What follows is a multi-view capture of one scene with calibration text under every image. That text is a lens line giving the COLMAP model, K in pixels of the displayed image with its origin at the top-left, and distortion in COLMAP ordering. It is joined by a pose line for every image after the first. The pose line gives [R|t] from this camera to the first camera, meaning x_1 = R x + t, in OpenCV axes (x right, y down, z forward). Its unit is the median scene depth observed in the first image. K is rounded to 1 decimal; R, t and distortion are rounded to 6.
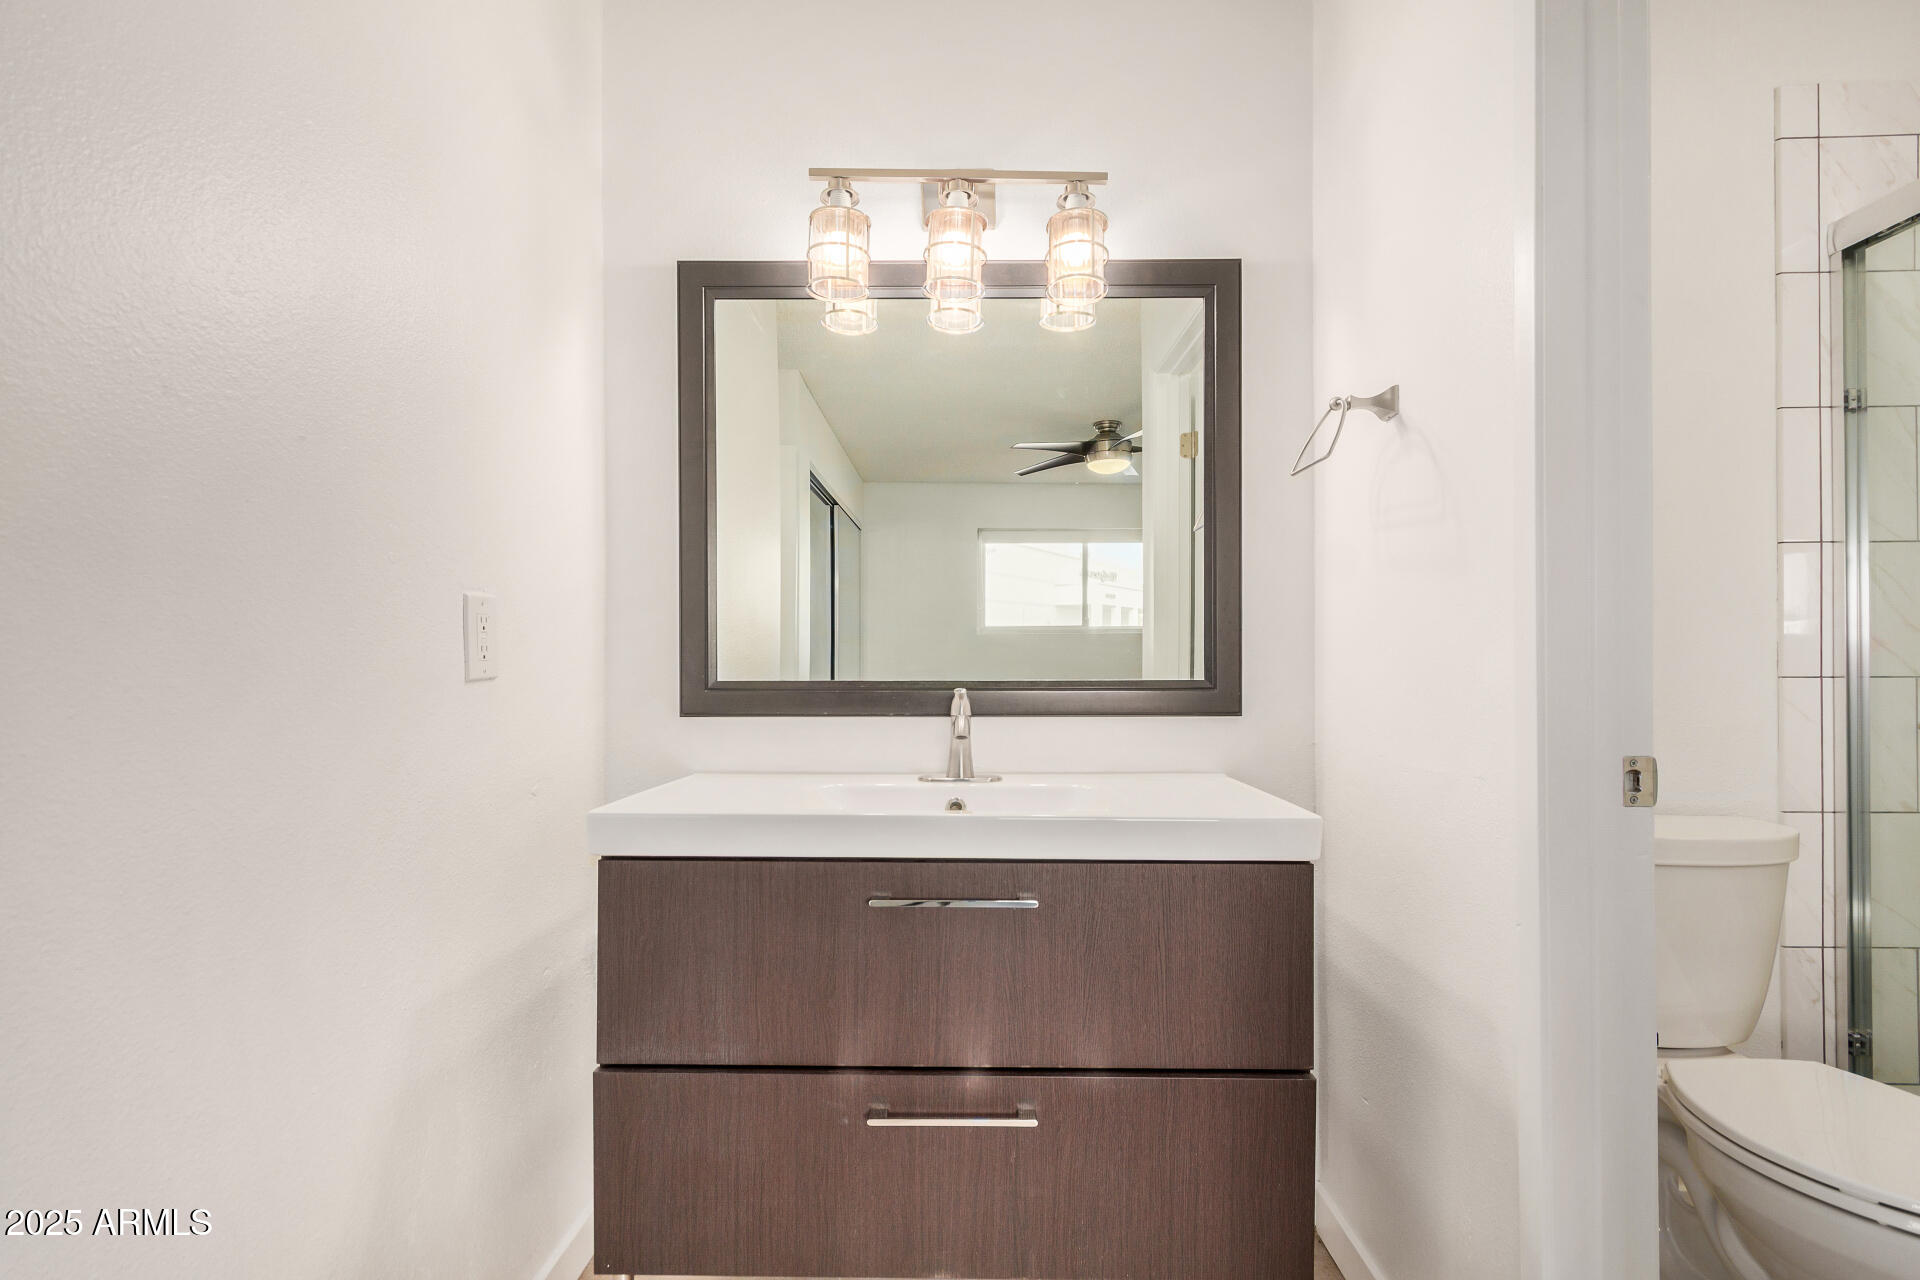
lens RADIAL K [[900.3, 0, 959.6], [0, 900.3, 667.0], [0, 0, 1]] dist [0.002205, 0.001798]
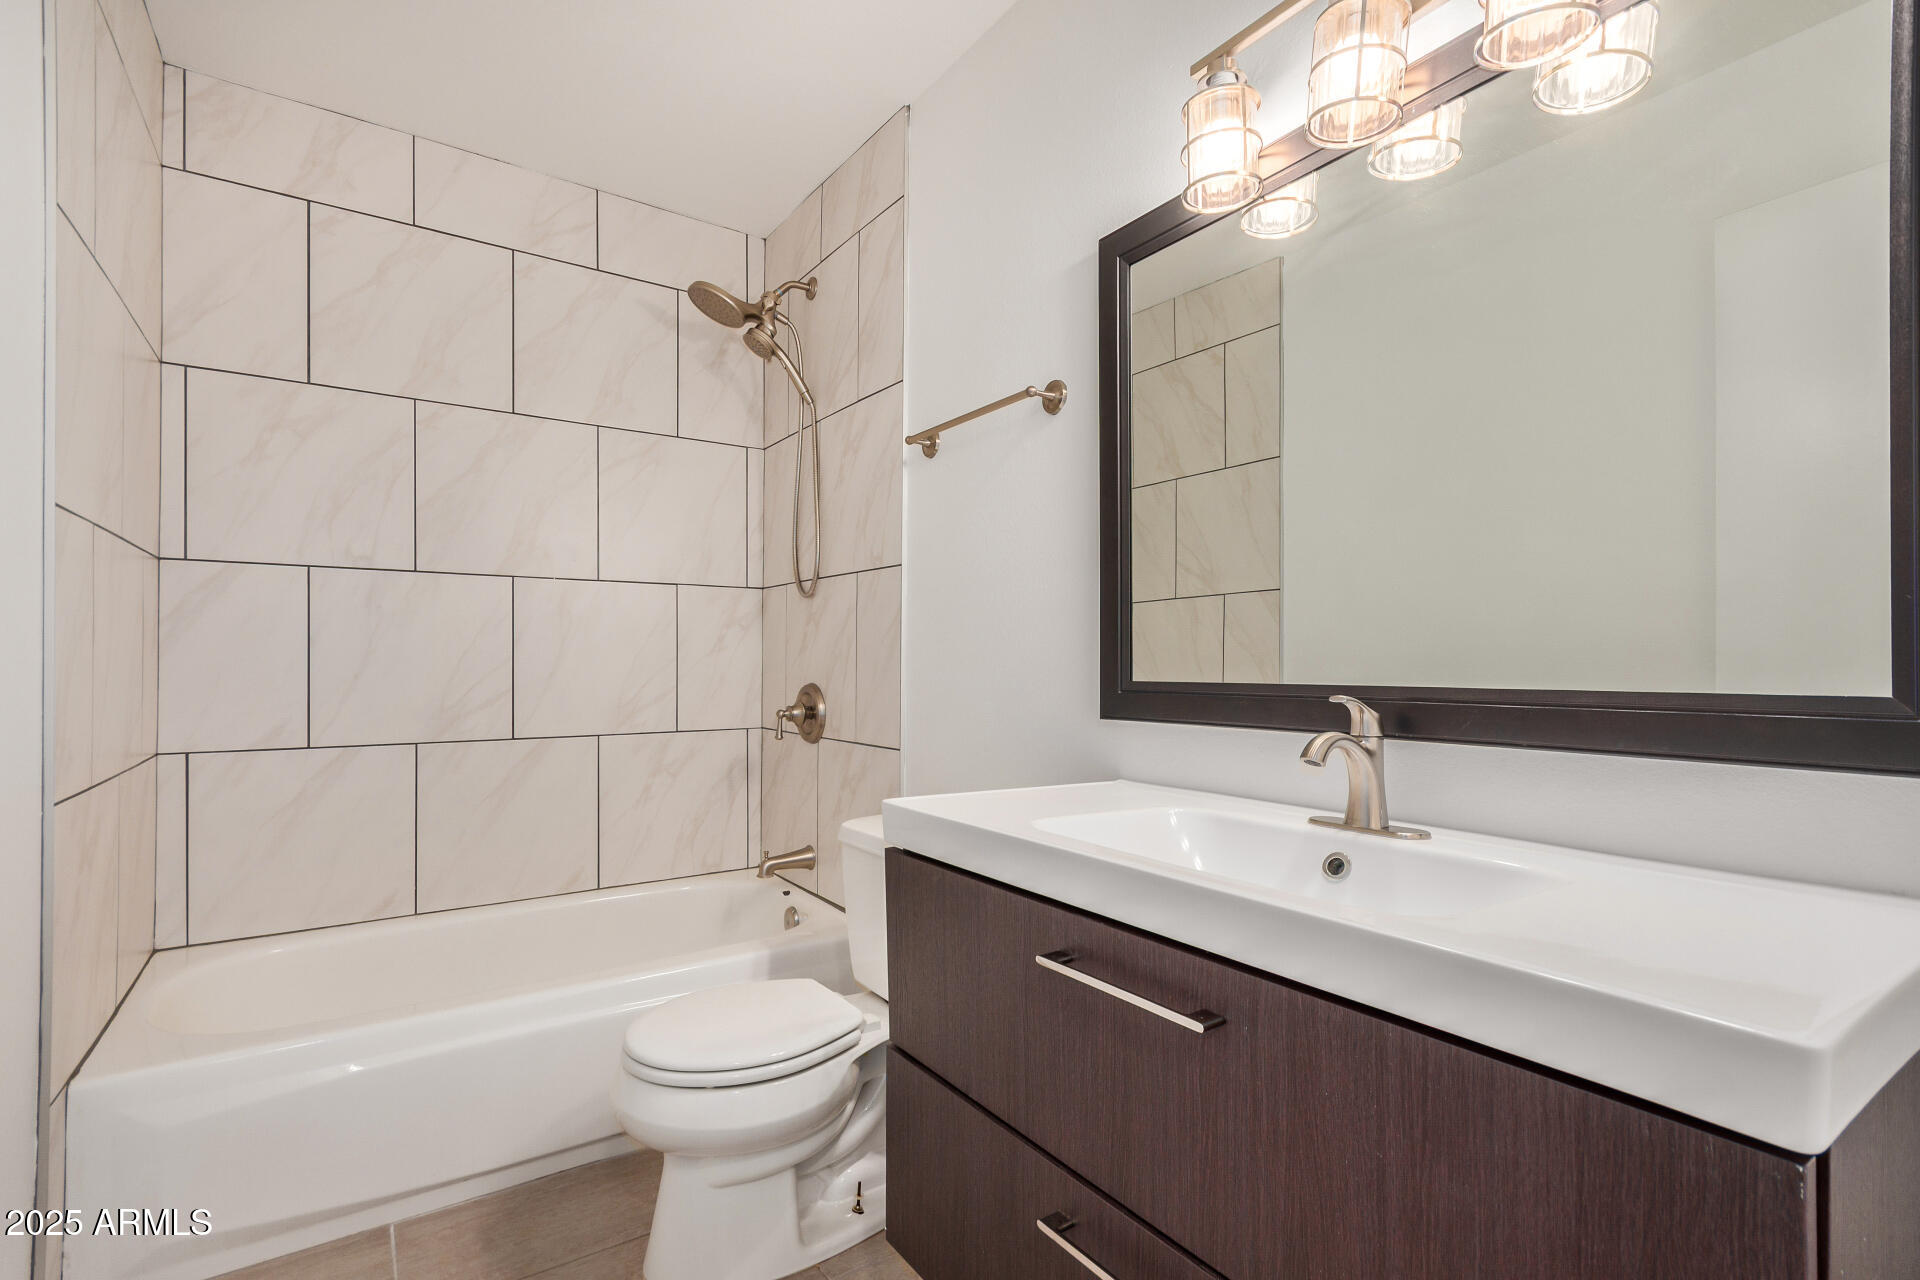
lens RADIAL K [[900.3, 0, 959.6], [0, 900.3, 667.0], [0, 0, 1]] dist [0.002205, 0.001798]
pose [[0.572090, -0.002527, -0.820187, 0.389738], [0.006015, 0.999981, 0.001115, -0.002019], [0.820169, -0.005571, 0.572094, 0.342908]]
